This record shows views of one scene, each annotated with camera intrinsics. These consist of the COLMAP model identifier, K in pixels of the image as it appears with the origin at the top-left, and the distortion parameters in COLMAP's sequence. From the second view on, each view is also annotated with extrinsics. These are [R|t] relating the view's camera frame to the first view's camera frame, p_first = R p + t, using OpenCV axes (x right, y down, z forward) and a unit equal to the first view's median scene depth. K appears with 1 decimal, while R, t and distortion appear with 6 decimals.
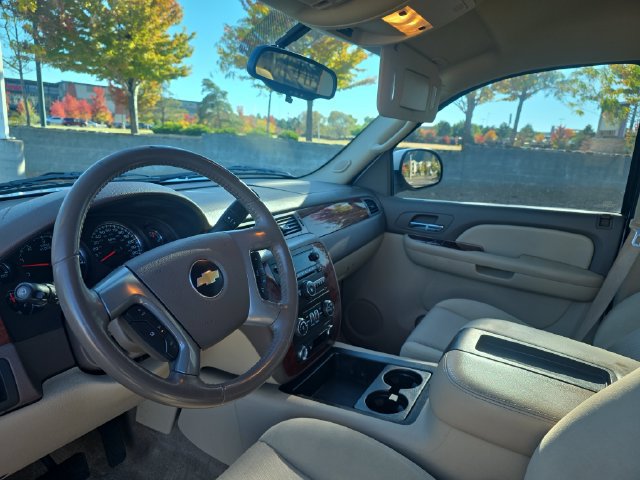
lens RADIAL K [[446.9, 0, 317.2], [0, 446.9, 240.1], [0, 0, 1]] dist [0.076866, -0.039280]
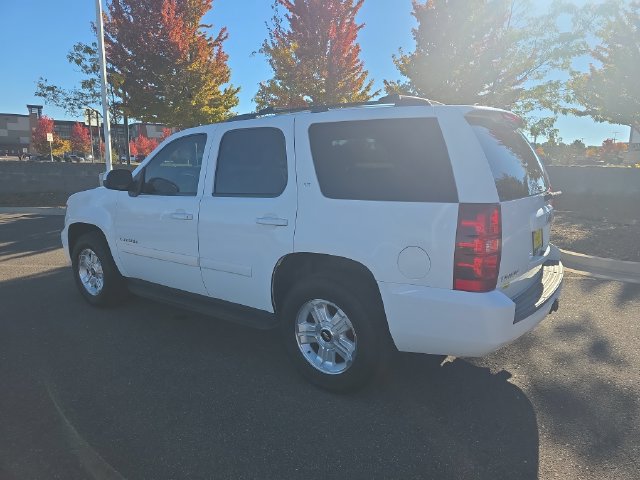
lens RADIAL K [[446.9, 0, 322.7], [0, 446.9, 243.0], [0, 0, 1]] dist [0.076866, -0.039280]
pose [[0.993303, -0.024257, -0.112965, 0.113094], [0.018686, 0.998568, -0.050120, 0.061015], [0.114019, 0.047673, 0.992334, -0.255378]]
